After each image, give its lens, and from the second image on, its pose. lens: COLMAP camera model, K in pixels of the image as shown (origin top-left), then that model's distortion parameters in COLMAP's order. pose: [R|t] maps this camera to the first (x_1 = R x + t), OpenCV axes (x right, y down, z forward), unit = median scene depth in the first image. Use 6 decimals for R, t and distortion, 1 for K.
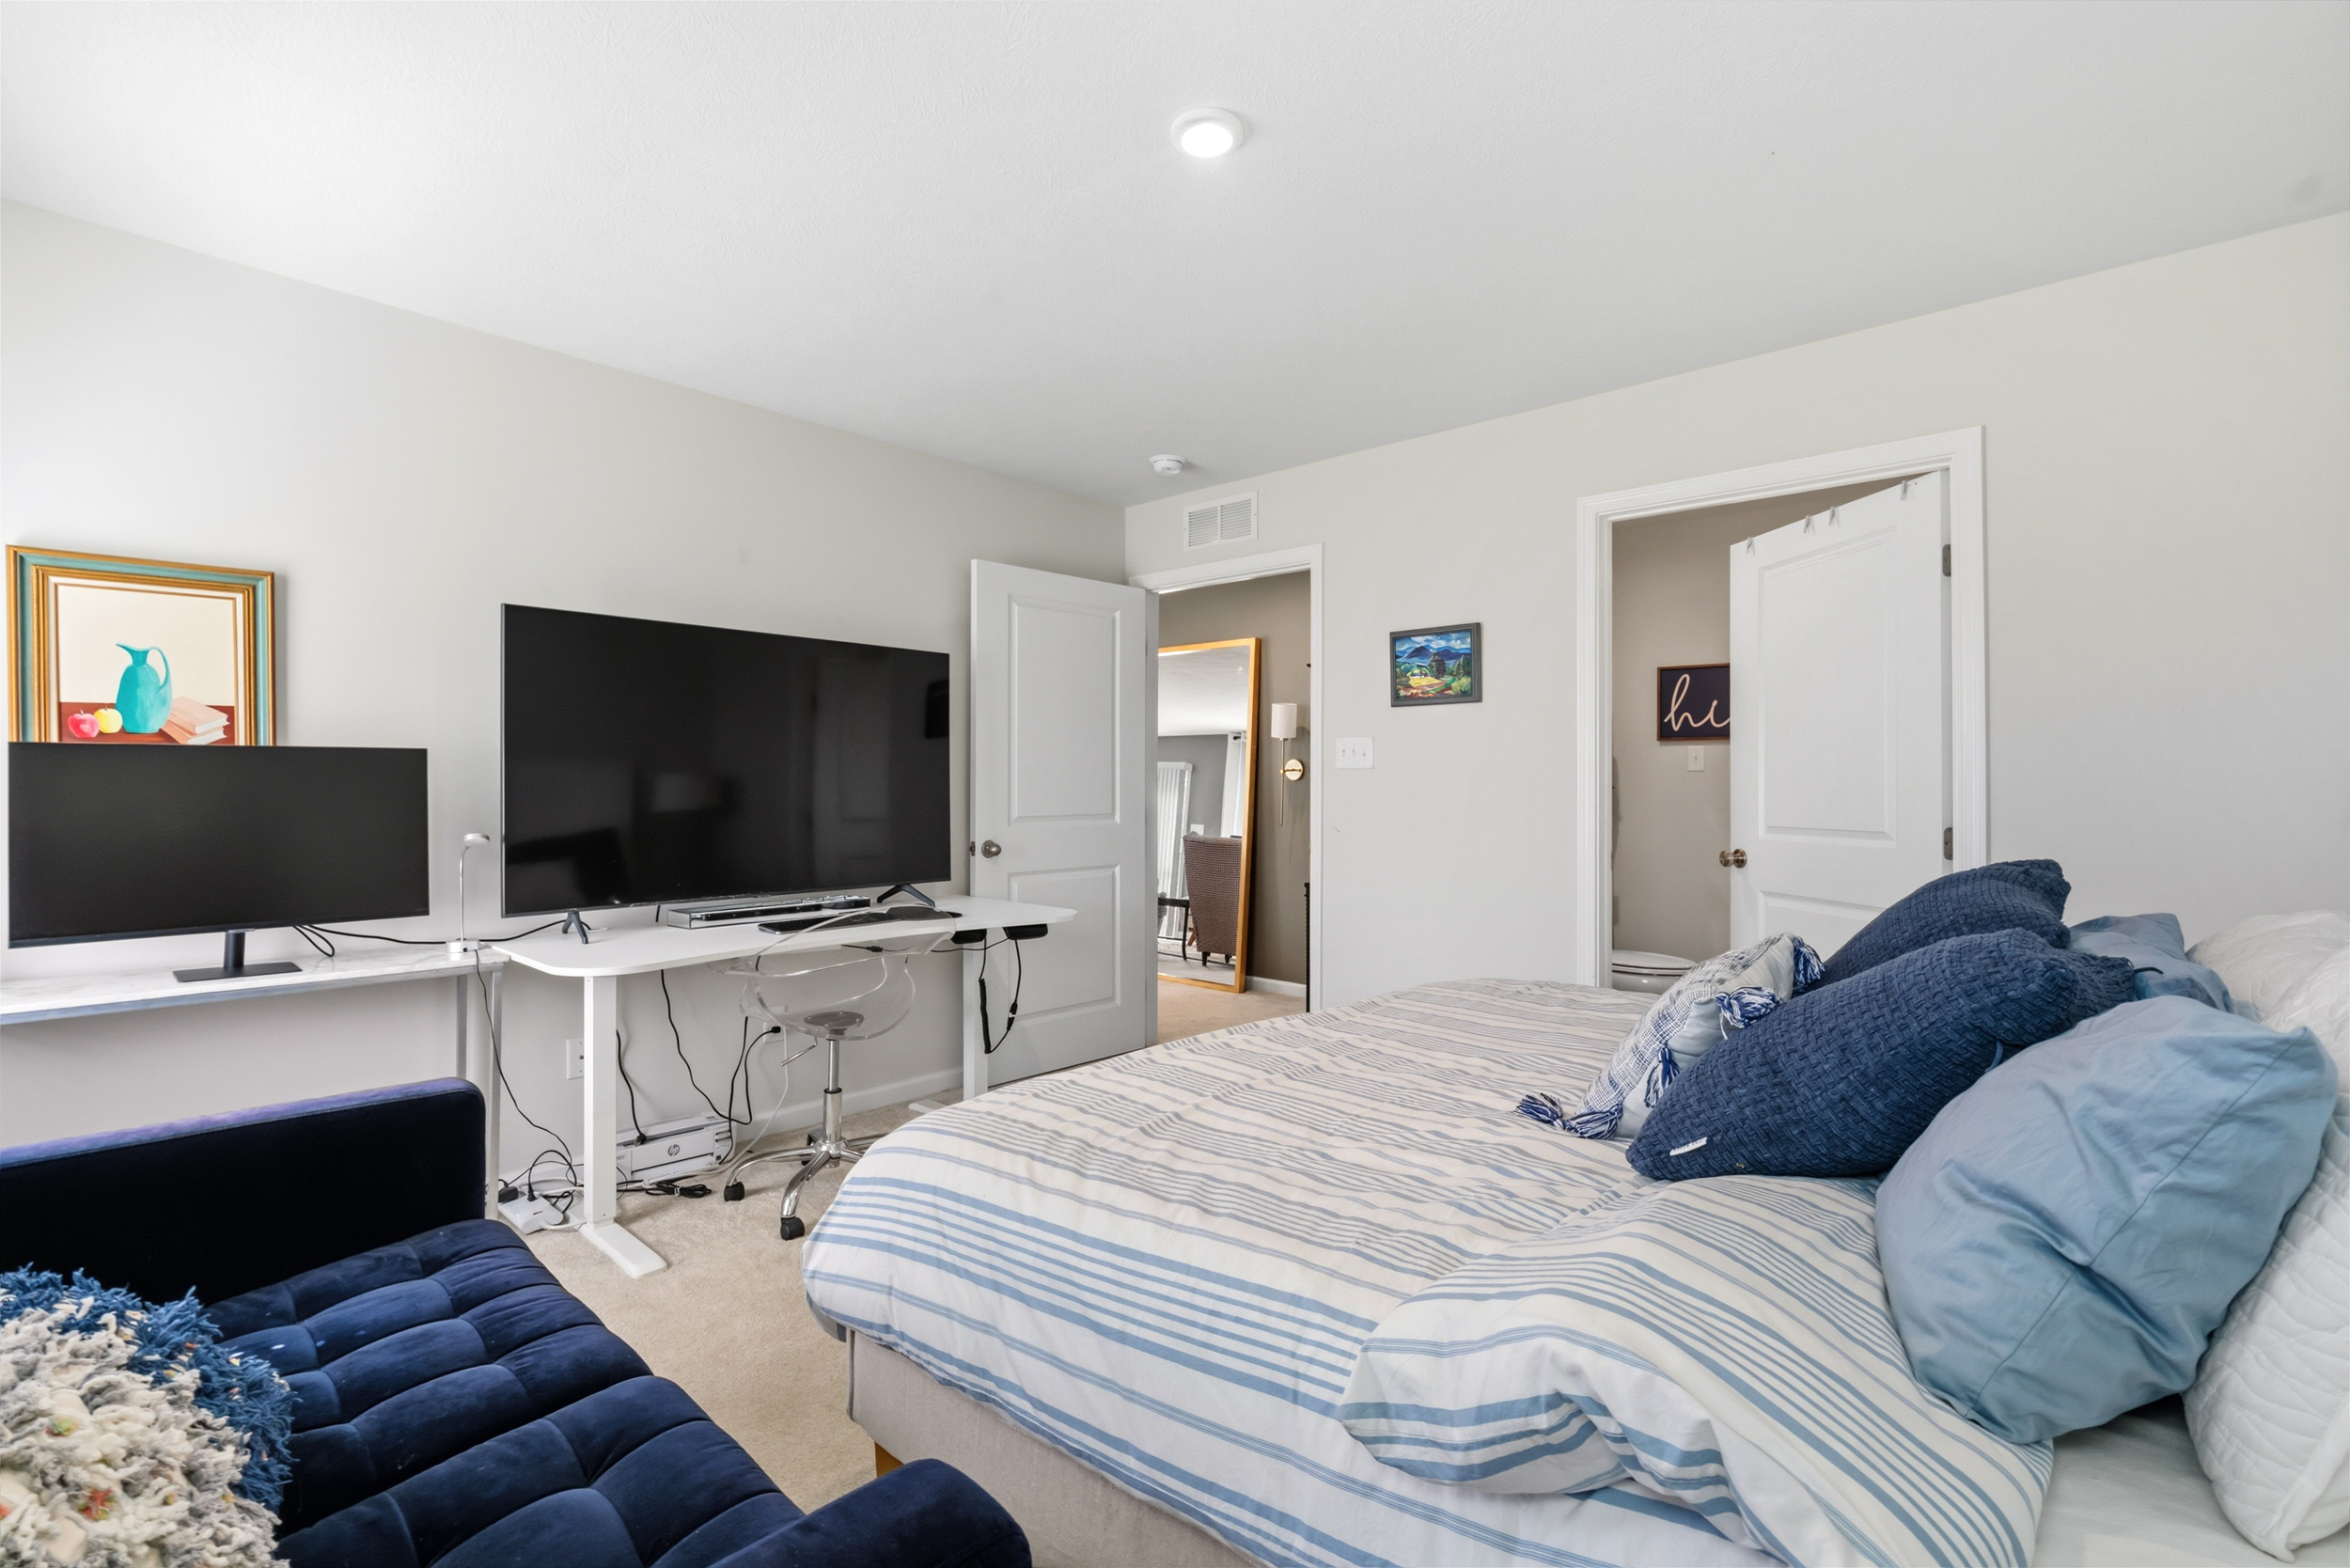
lens RADIAL K [[1076.4, 0, 1183.4], [0, 1076.4, 775.6], [0, 0, 1]] dist [-0.002560, 0.001278]
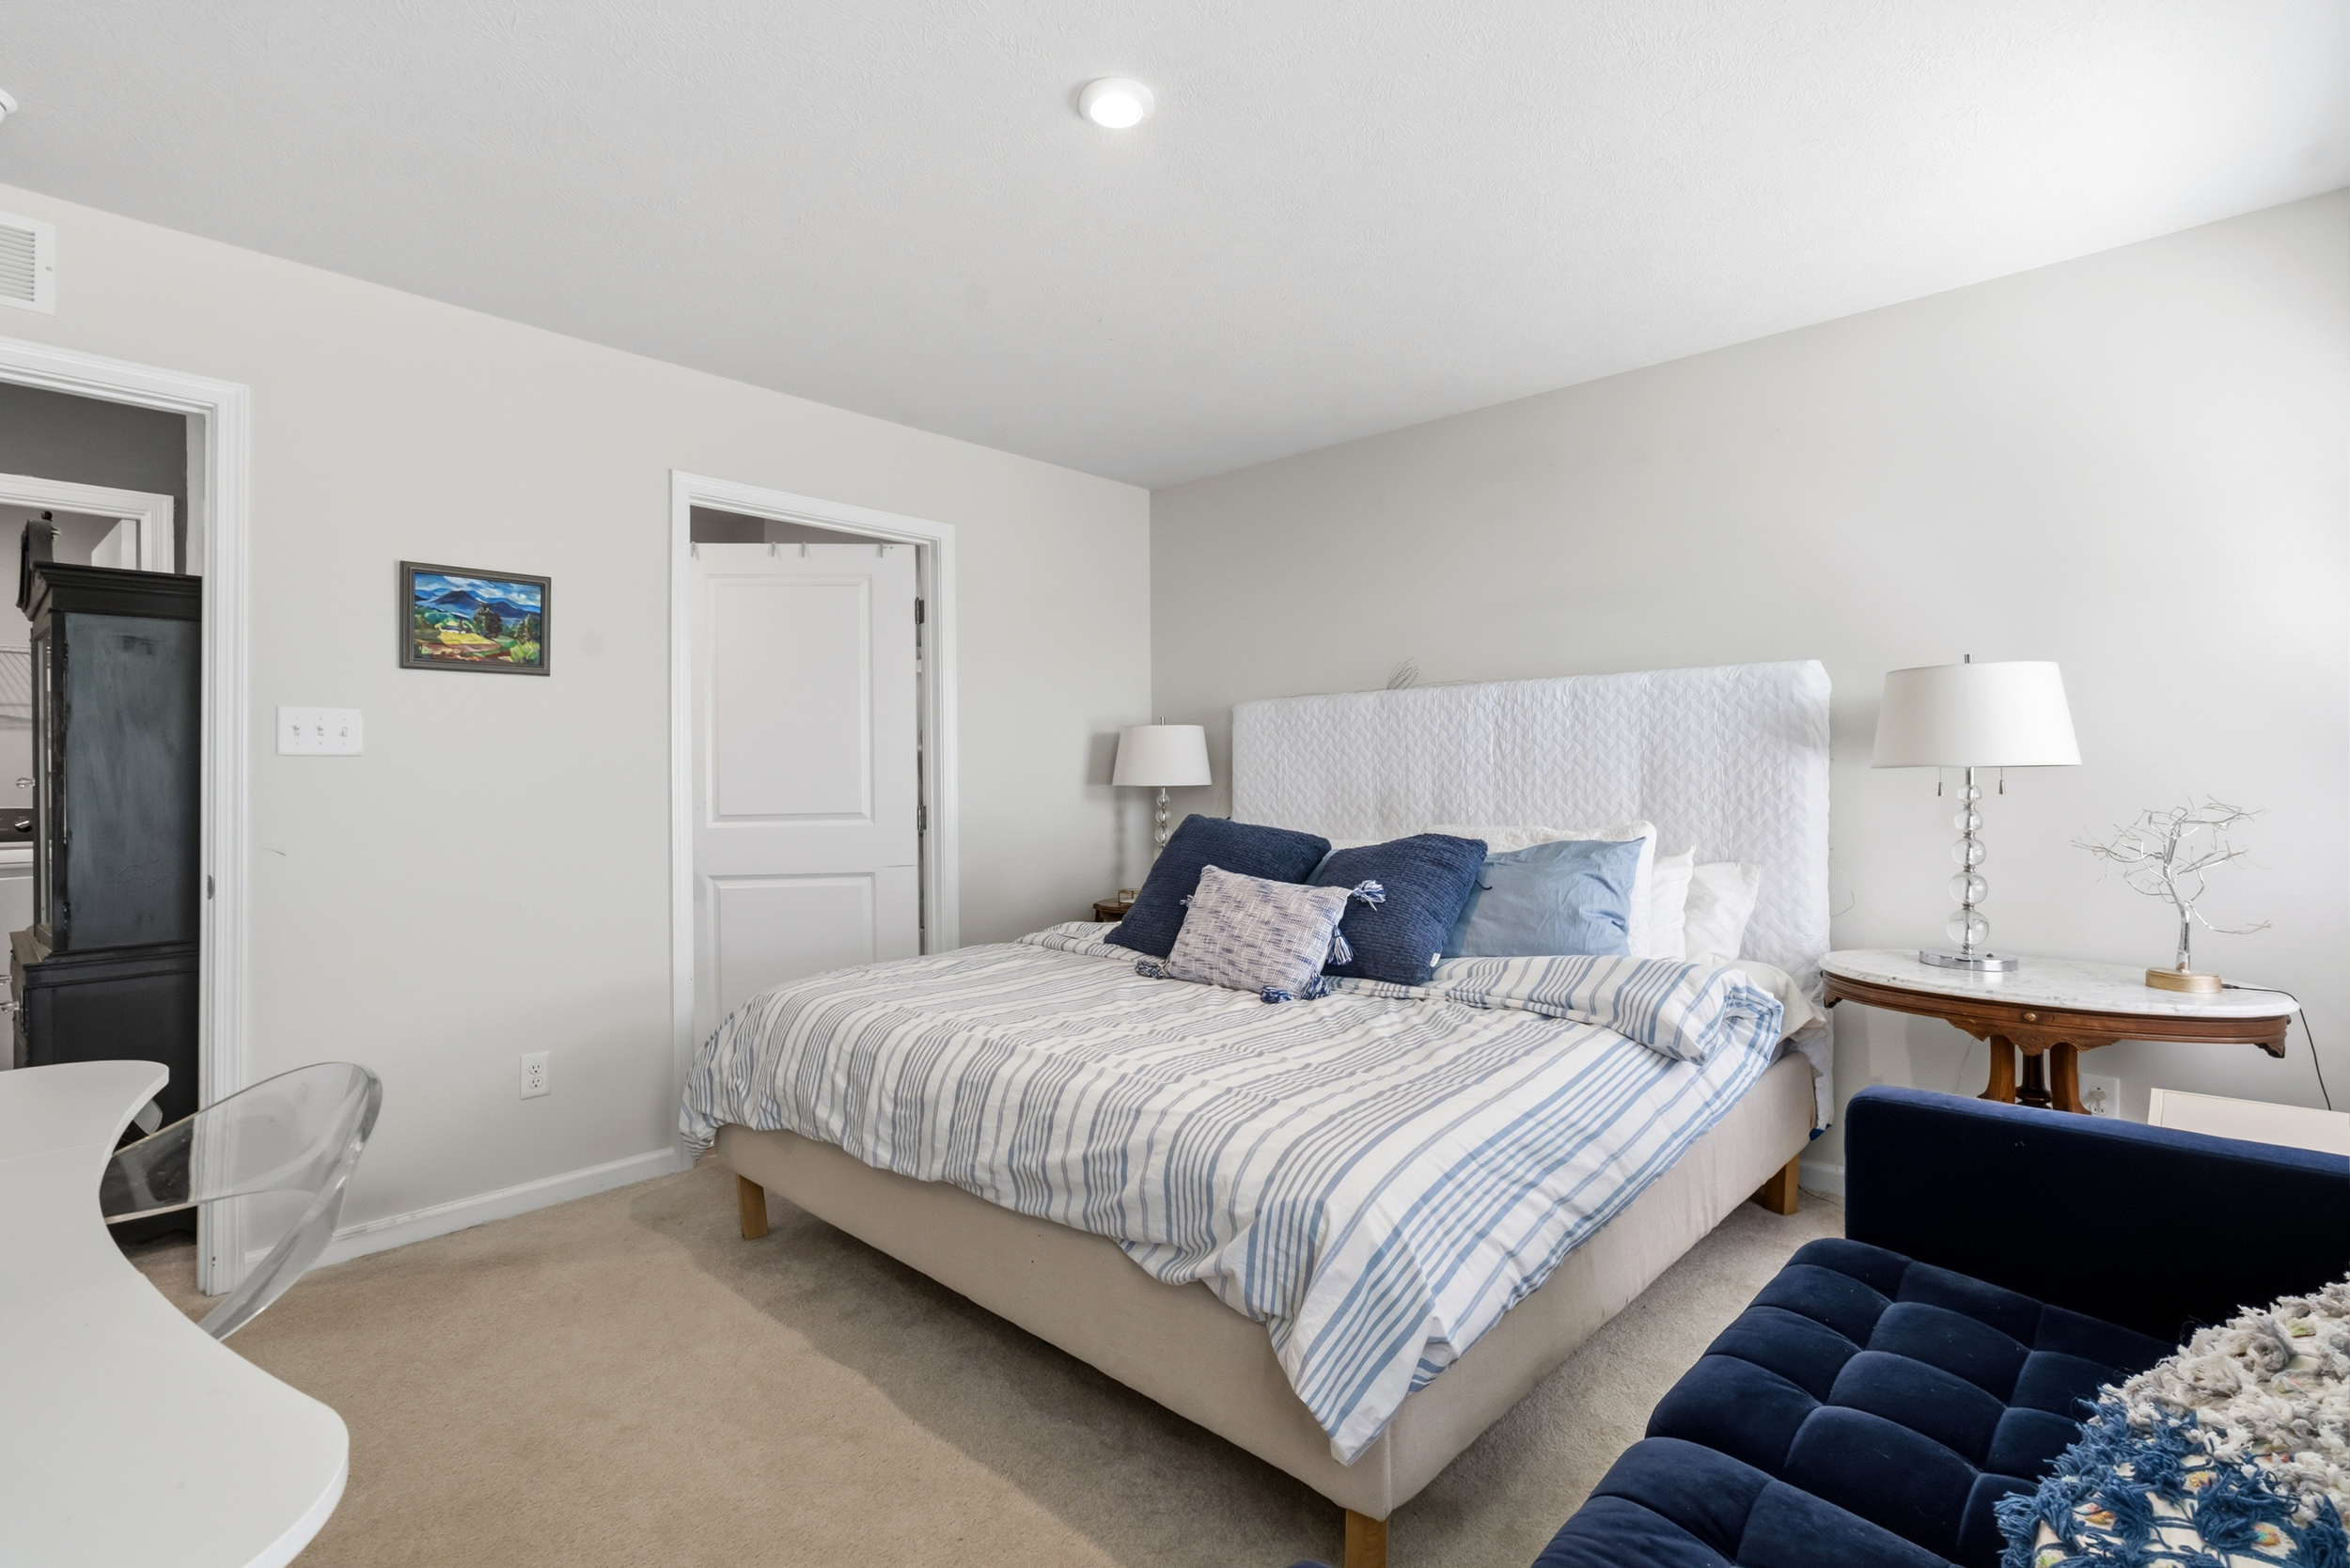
lens RADIAL K [[1076.4, 0, 1124.1], [0, 1076.4, 771.2], [0, 0, 1]] dist [-0.002560, 0.001278]
pose [[0.045518, 0.006245, 0.998944, -0.503757], [0.008091, 0.999945, -0.006620, 0.012464], [-0.998931, 0.008384, 0.045465, 0.519952]]
